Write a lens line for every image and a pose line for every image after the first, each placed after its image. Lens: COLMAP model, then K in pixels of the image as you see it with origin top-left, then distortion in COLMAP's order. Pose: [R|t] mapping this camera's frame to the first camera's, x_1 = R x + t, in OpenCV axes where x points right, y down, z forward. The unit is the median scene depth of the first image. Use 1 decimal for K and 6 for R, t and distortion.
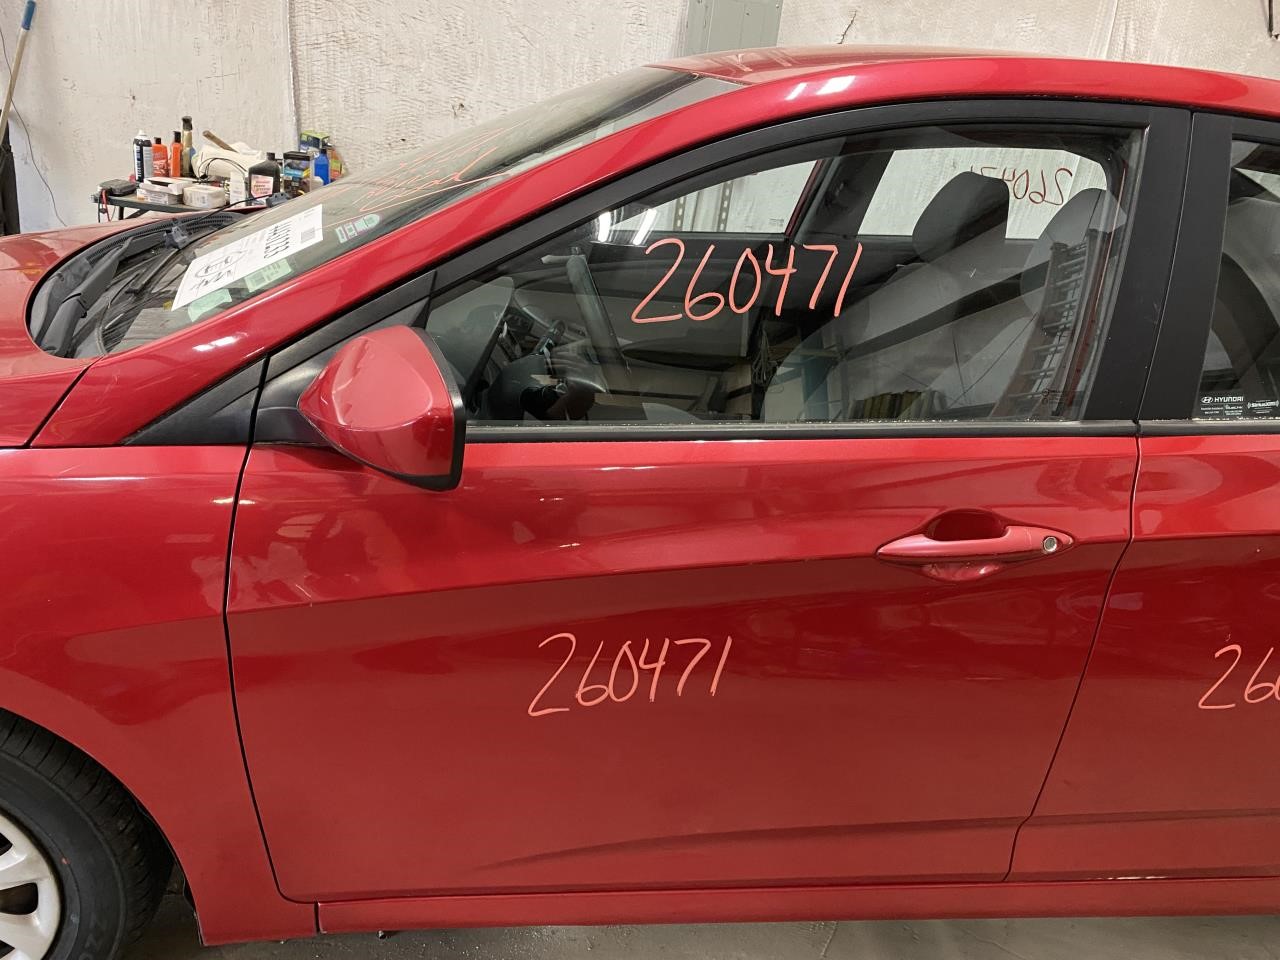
lens RADIAL K [[969.6, 0, 640.0], [0, 969.6, 480.0], [0, 0, 1]] dist [0.009052, -0.007680]
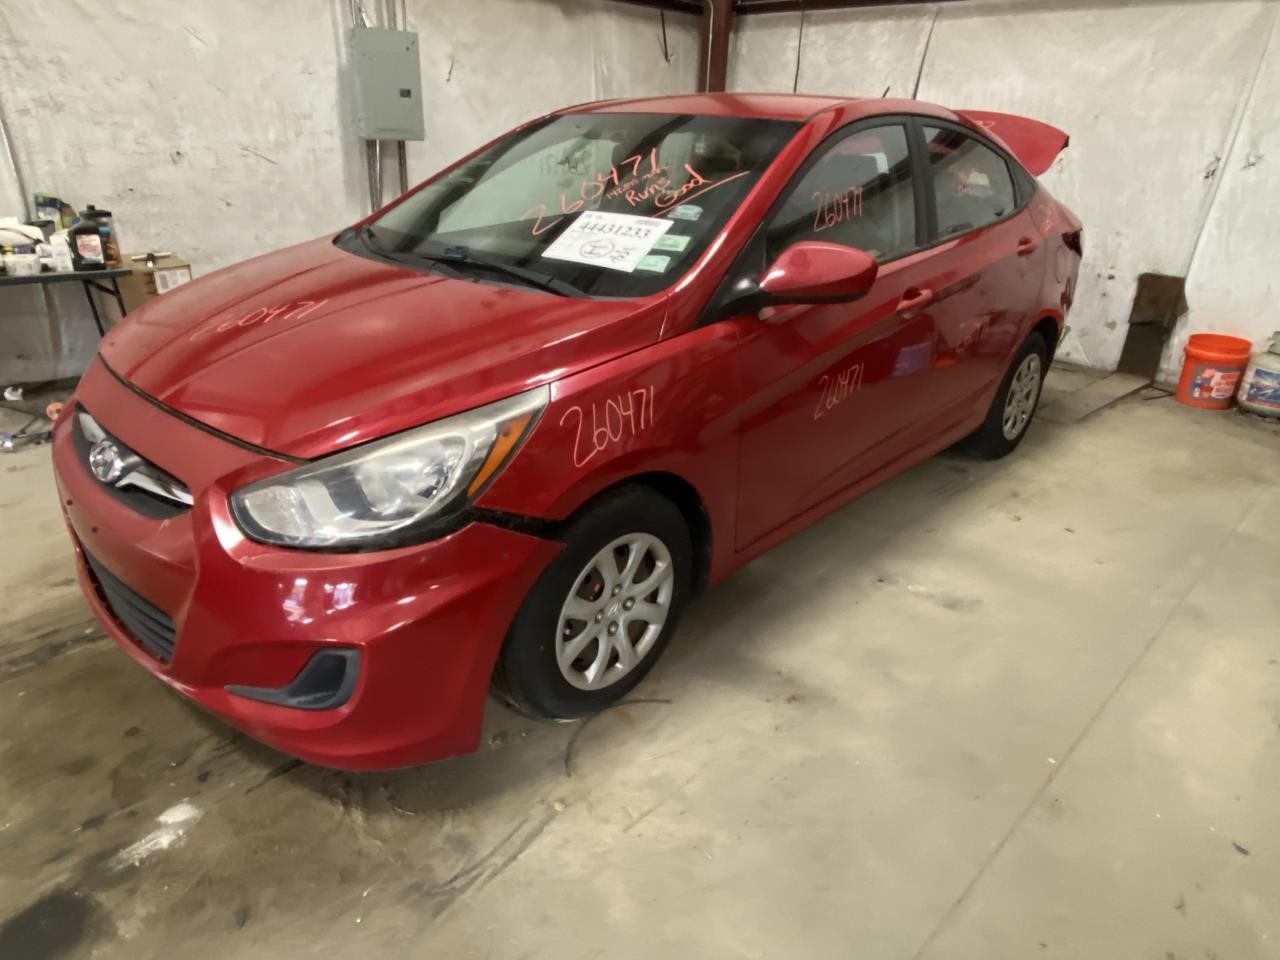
lens RADIAL K [[769.8, 0, 640.0], [0, 769.8, 480.0], [0, 0, 1]] dist [-0.002890, -0.001333]
pose [[0.780375, -0.331769, 0.530042, -0.452697], [0.288124, 0.943078, 0.166099, -0.011992], [-0.554977, 0.023098, 0.831545, -0.078828]]
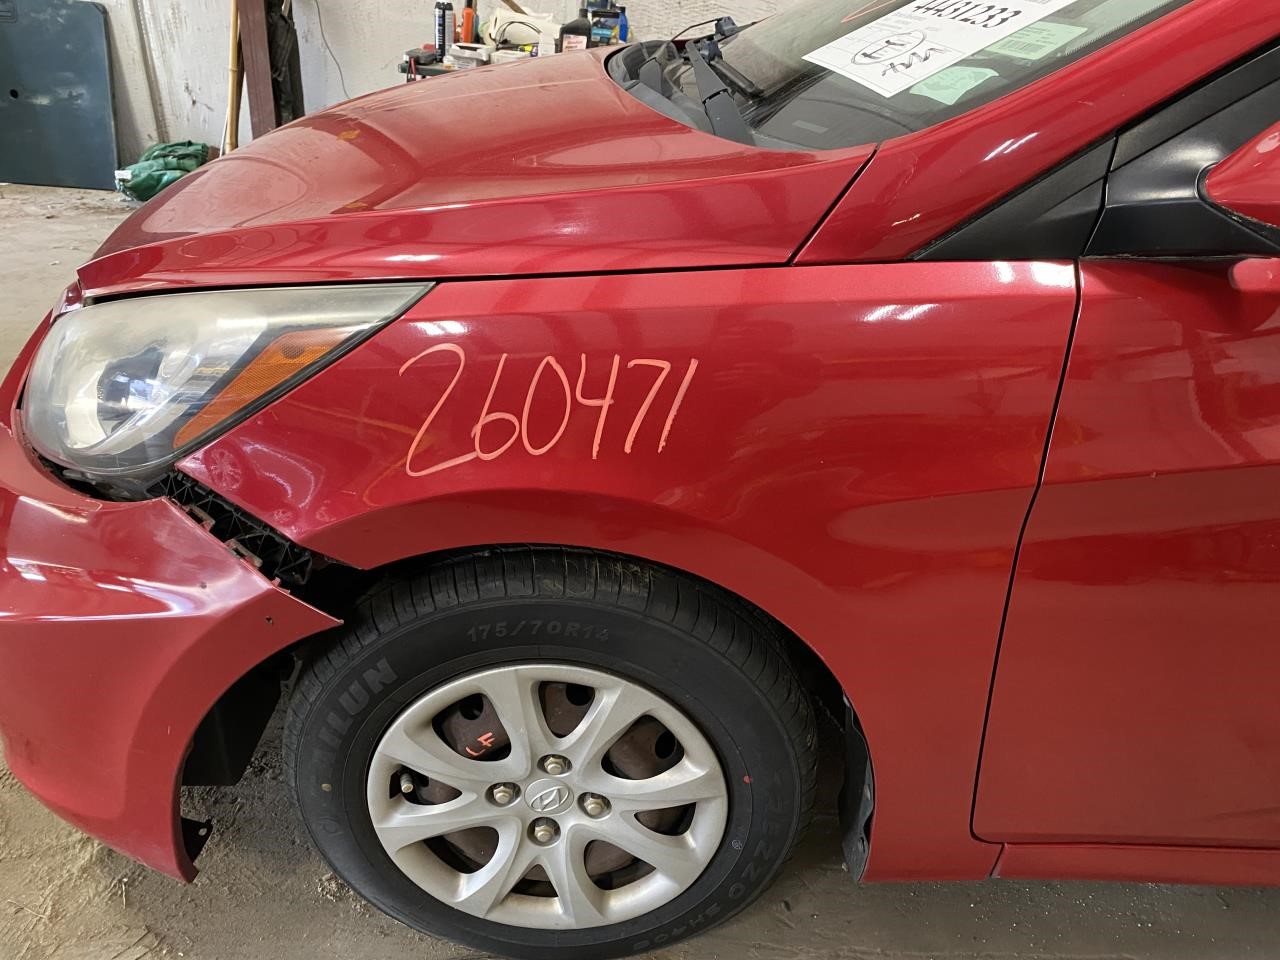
lens RADIAL K [[1000.2, 0, 640.0], [0, 1000.2, 480.0], [0, 0, 1]] dist [0.000283, -0.006235]
pose [[0.987836, 0.022779, -0.153820, -0.174251], [-0.009297, 0.996095, 0.087801, 0.019307], [0.155219, -0.085303, 0.984190, 0.050519]]
